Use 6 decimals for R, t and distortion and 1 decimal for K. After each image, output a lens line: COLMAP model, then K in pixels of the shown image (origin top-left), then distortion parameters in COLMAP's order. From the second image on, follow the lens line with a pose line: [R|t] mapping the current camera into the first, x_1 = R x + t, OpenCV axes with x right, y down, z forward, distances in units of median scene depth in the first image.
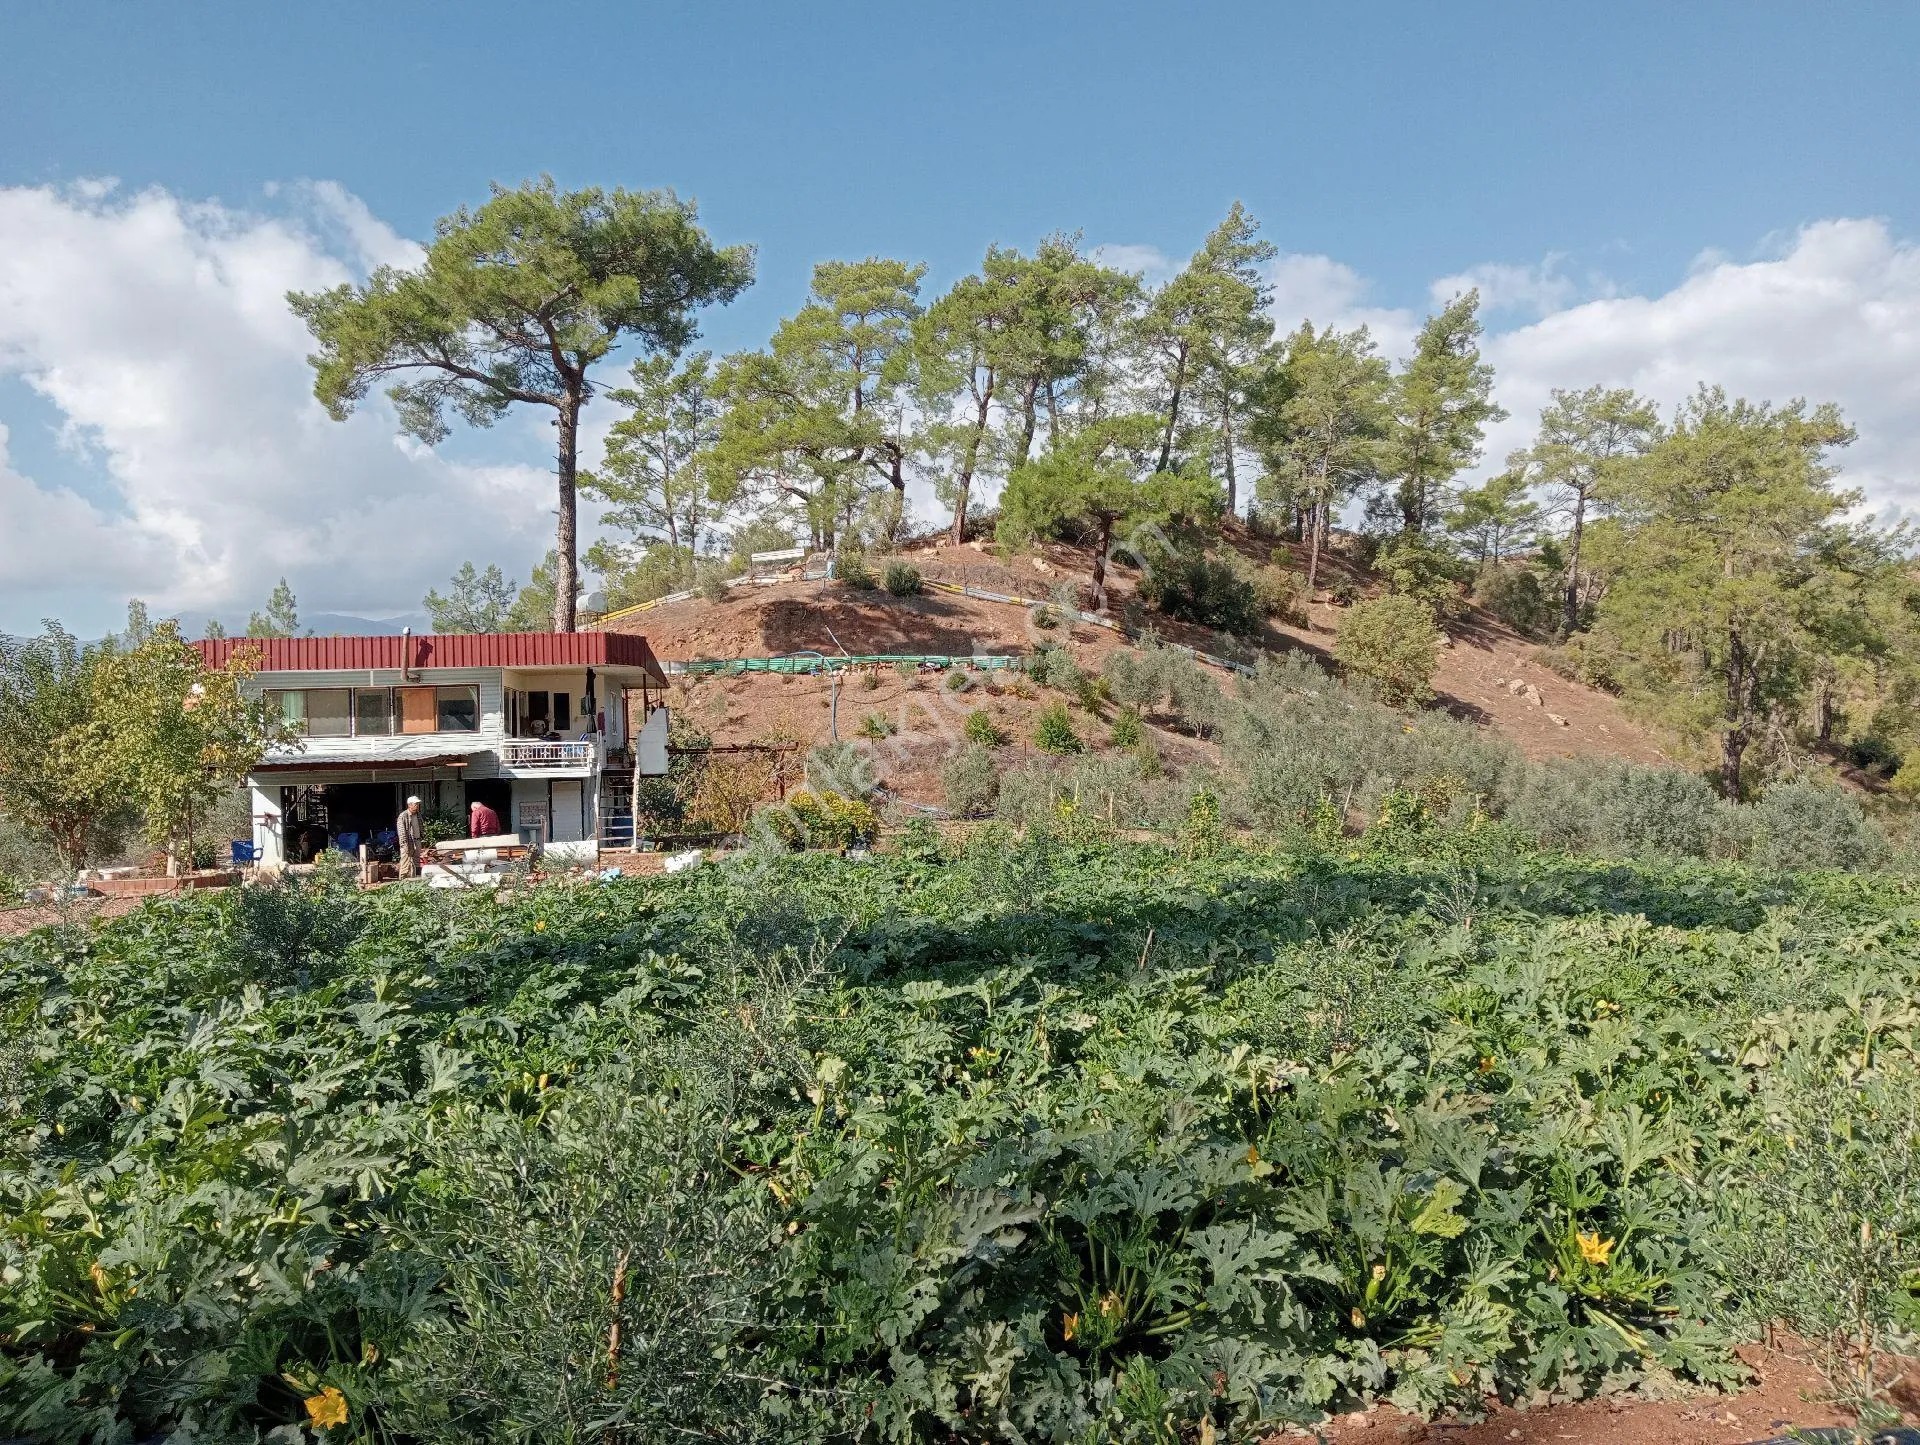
lens RADIAL K [[1474.2, 0, 953.2], [0, 1474.2, 741.0], [0, 0, 1]] dist [0.011262, -0.057961]
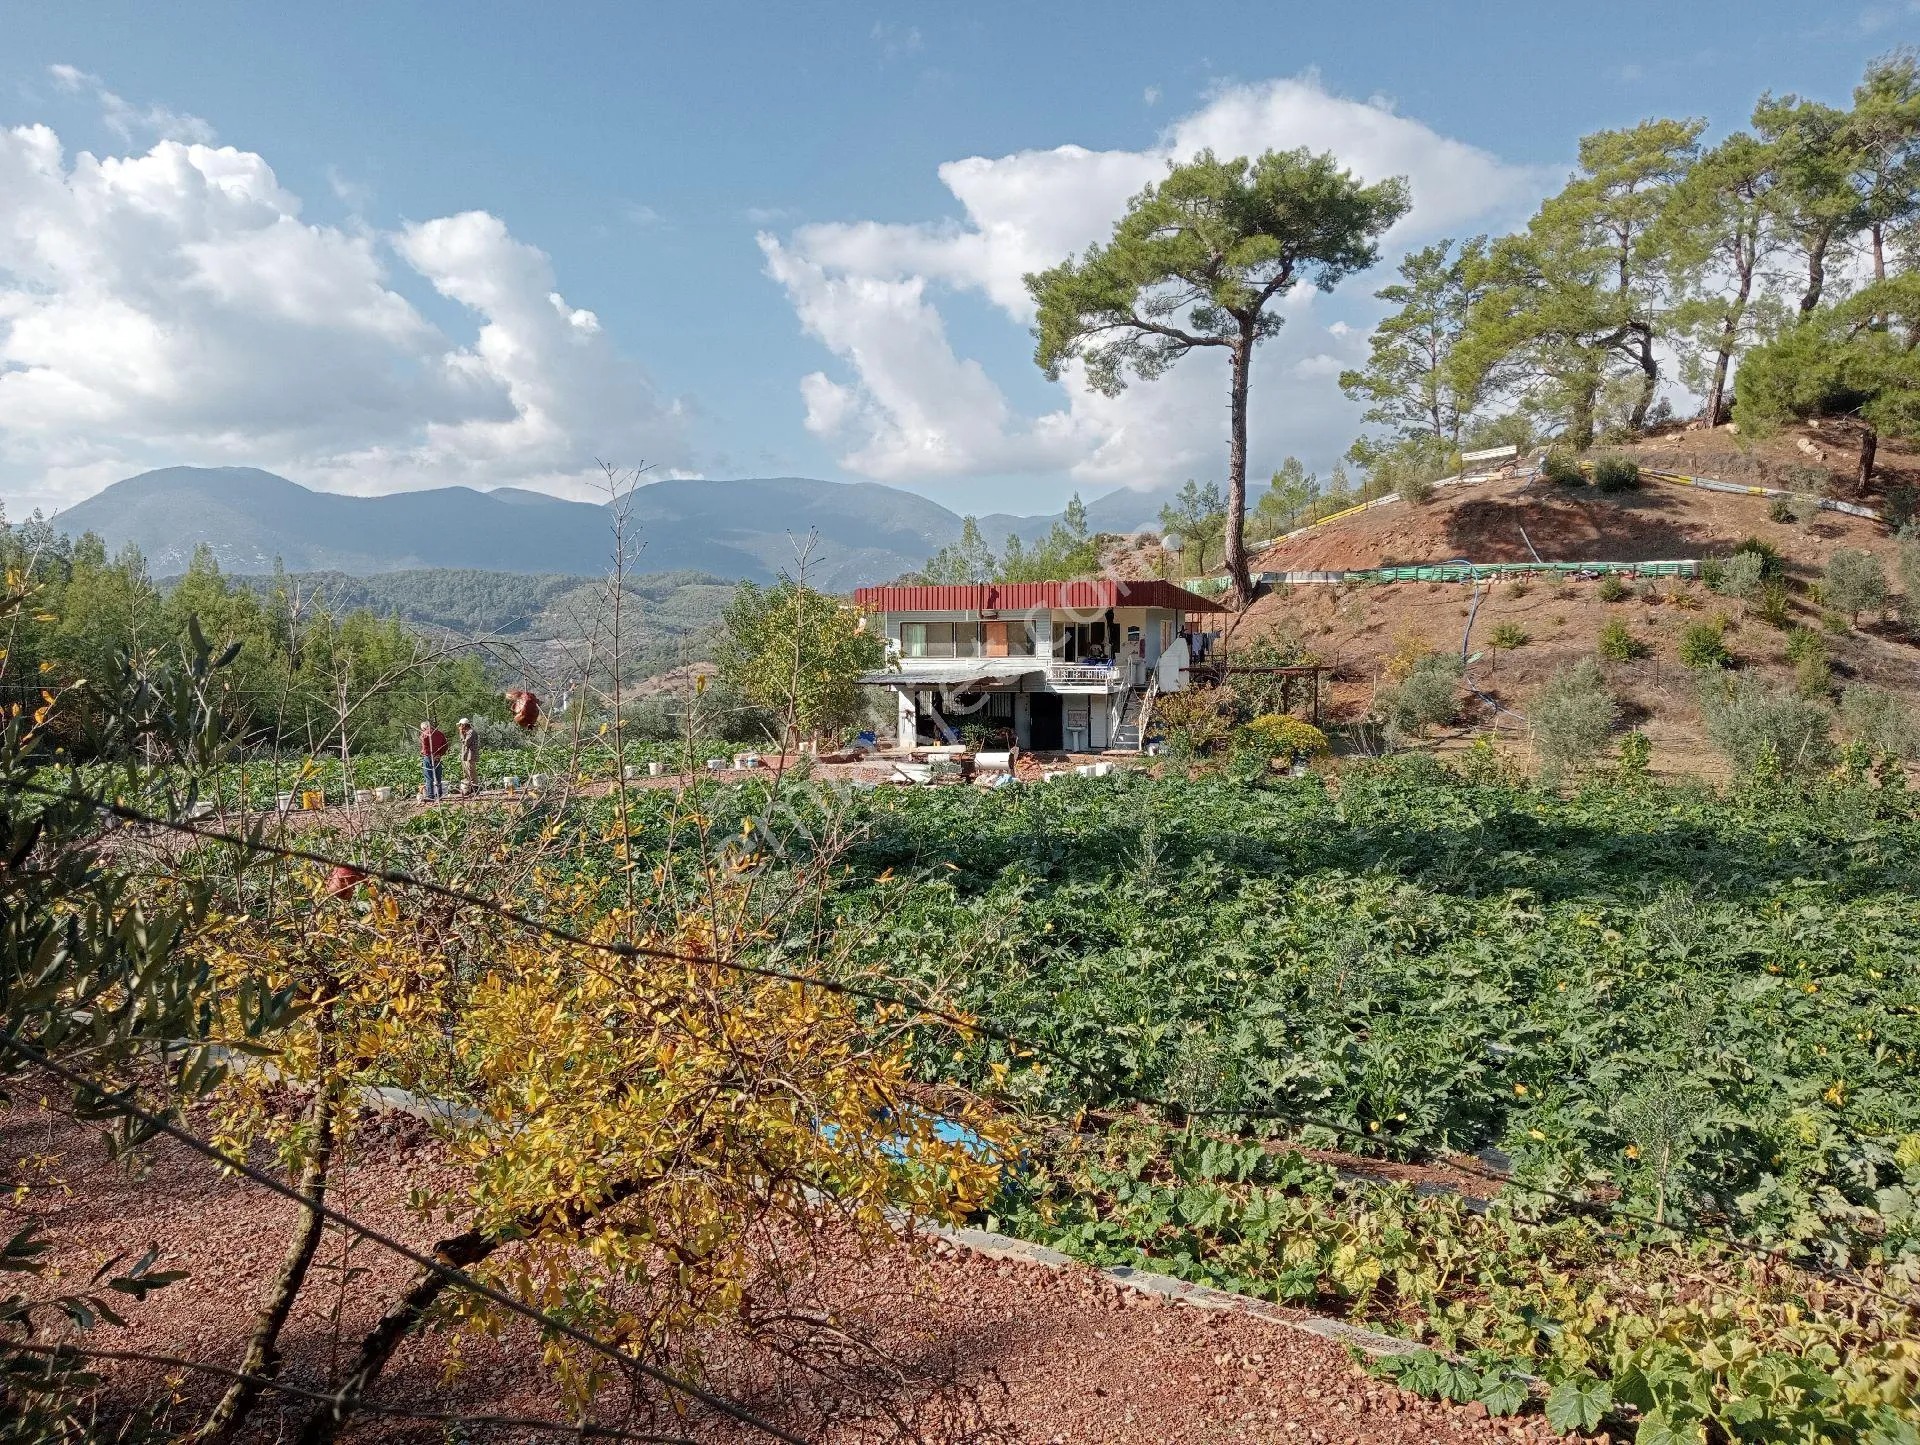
lens RADIAL K [[1474.2, 0, 953.2], [0, 1474.2, 741.0], [0, 0, 1]] dist [0.011262, -0.057961]
pose [[0.811952, 0.065674, -0.580018, 0.181452], [-0.007181, 0.994699, 0.102574, -0.030685], [0.583680, -0.079120, 0.808120, -0.052331]]
